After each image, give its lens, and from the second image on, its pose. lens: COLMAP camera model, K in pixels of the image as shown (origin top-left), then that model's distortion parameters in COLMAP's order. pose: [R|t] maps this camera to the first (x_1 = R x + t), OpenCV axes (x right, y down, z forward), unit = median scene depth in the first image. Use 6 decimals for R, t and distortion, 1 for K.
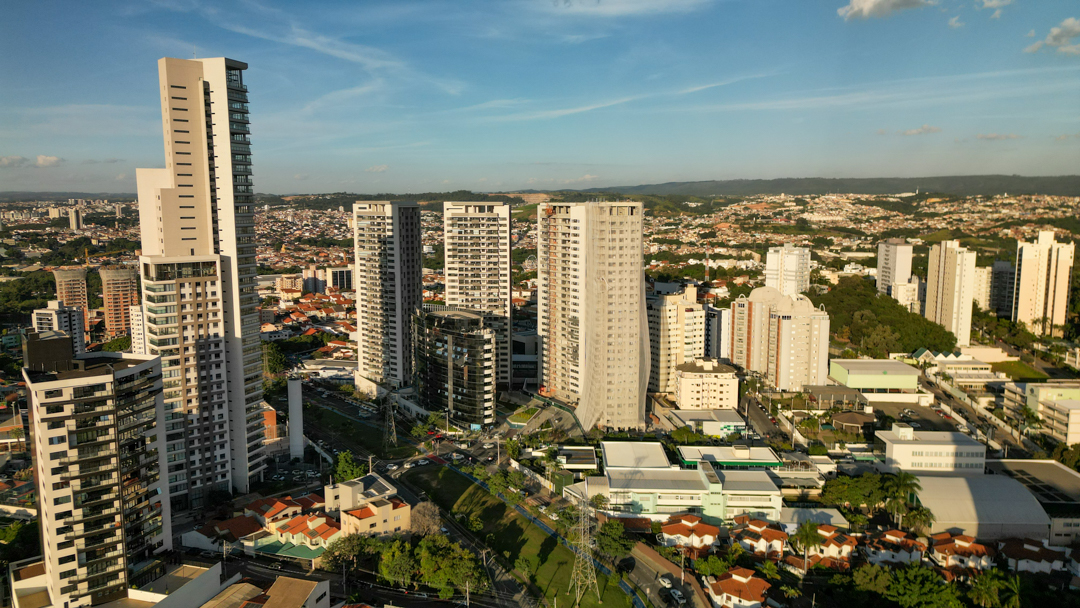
lens RADIAL K [[755.5, 0, 538.7], [0, 755.5, 294.8], [0, 0, 1]] dist [0.061184, -0.055809]
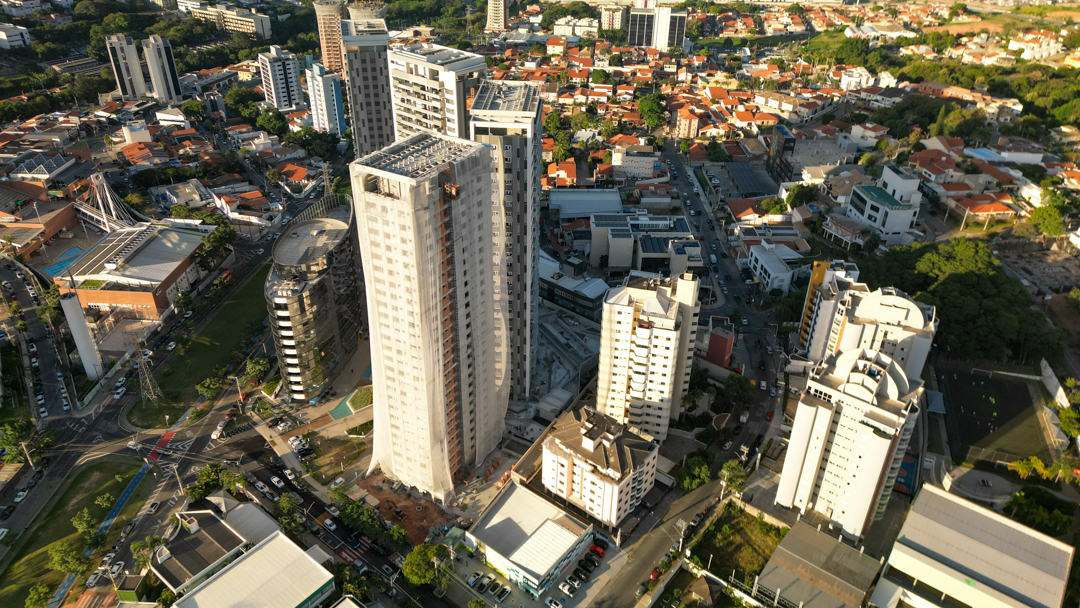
lens RADIAL K [[755.5, 0, 541.8], [0, 755.5, 301.7], [0, 0, 1]] dist [0.061184, -0.055809]
pose [[0.795317, 0.326406, -0.510814, 0.422457], [-0.090462, 0.897127, 0.432411, -0.236131], [0.599407, -0.297695, 0.743027, 0.525594]]
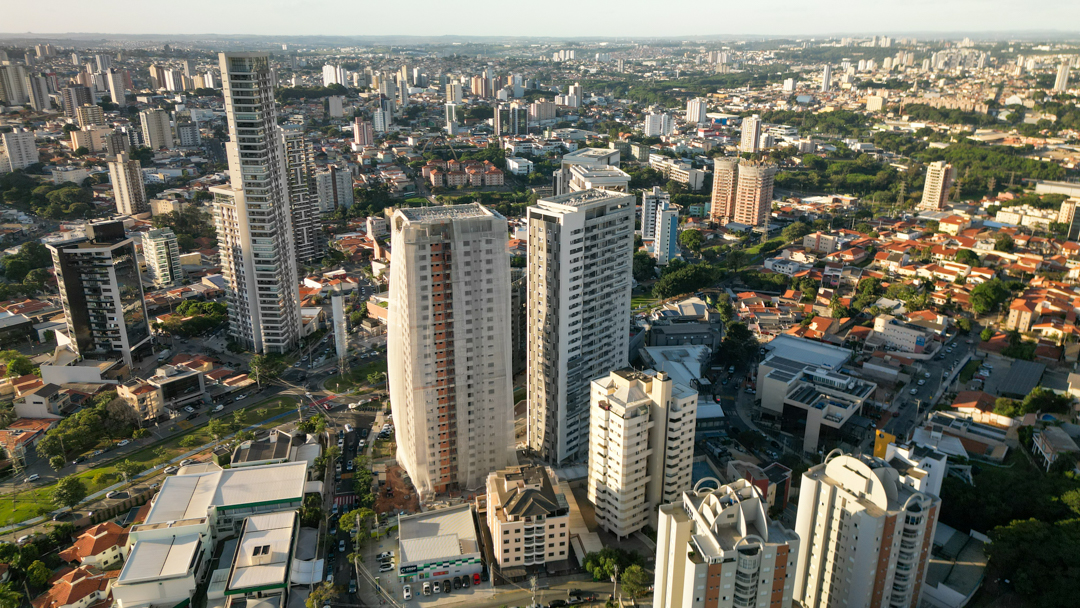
lens RADIAL K [[755.5, 0, 545.7], [0, 755.5, 301.3], [0, 0, 1]] dist [0.061184, -0.055809]
pose [[0.229992, 0.326056, -0.916947, 0.722468], [-0.127582, 0.944175, 0.303738, -0.240735], [0.964794, 0.047129, 0.258751, 0.783781]]
